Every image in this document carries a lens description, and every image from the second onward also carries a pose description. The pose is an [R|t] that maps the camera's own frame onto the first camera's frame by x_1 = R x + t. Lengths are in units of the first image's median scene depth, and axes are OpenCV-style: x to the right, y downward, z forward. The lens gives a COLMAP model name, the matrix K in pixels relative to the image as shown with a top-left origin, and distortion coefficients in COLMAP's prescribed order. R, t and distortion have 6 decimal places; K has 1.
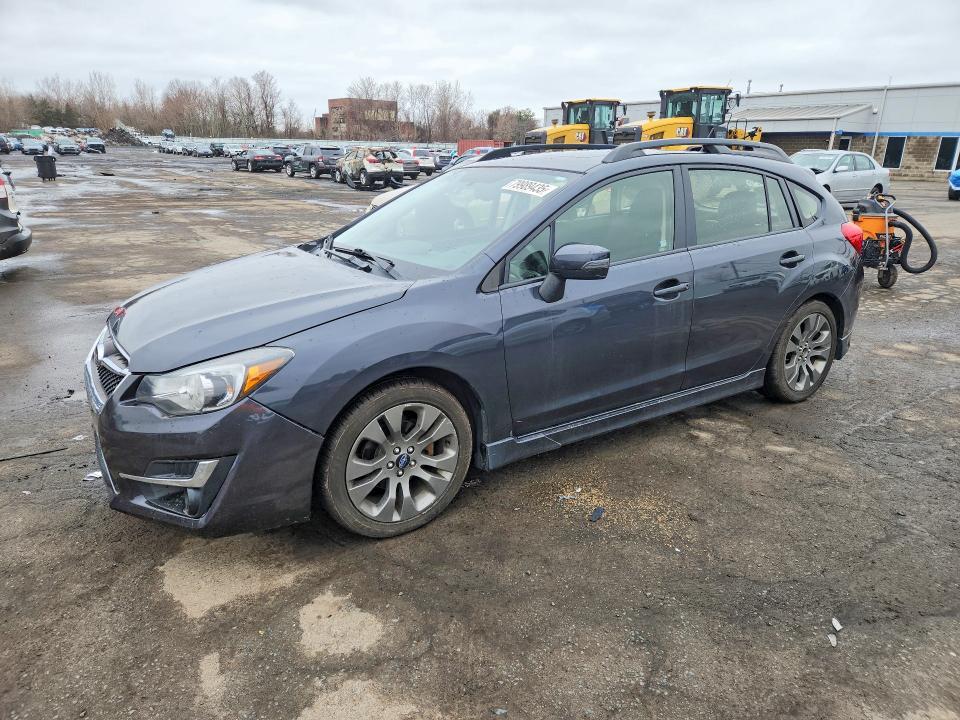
lens RADIAL K [[675.0, 0, 480.0], [0, 675.0, 360.0], [0, 0, 1]] dist [0.066042, -0.055871]
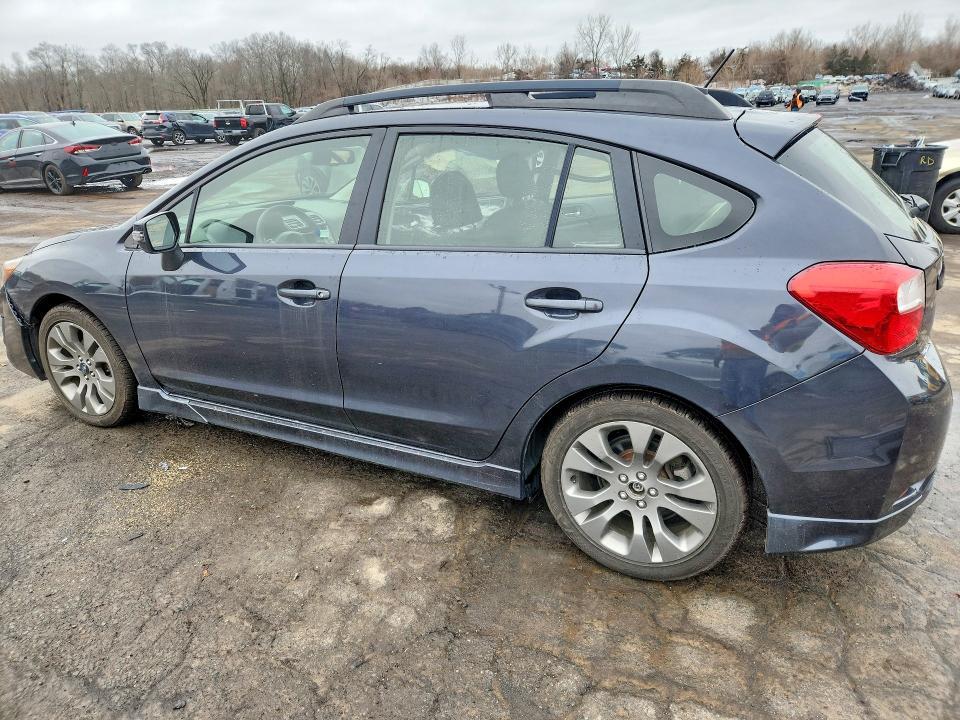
lens RADIAL K [[675.0, 0, 480.0], [0, 675.0, 360.0], [0, 0, 1]] dist [0.066042, -0.055871]
pose [[0.465395, 0.284214, -0.838230, 0.983826], [-0.225455, 0.953870, 0.198248, -0.216569], [0.855907, 0.096720, 0.508004, 0.743303]]
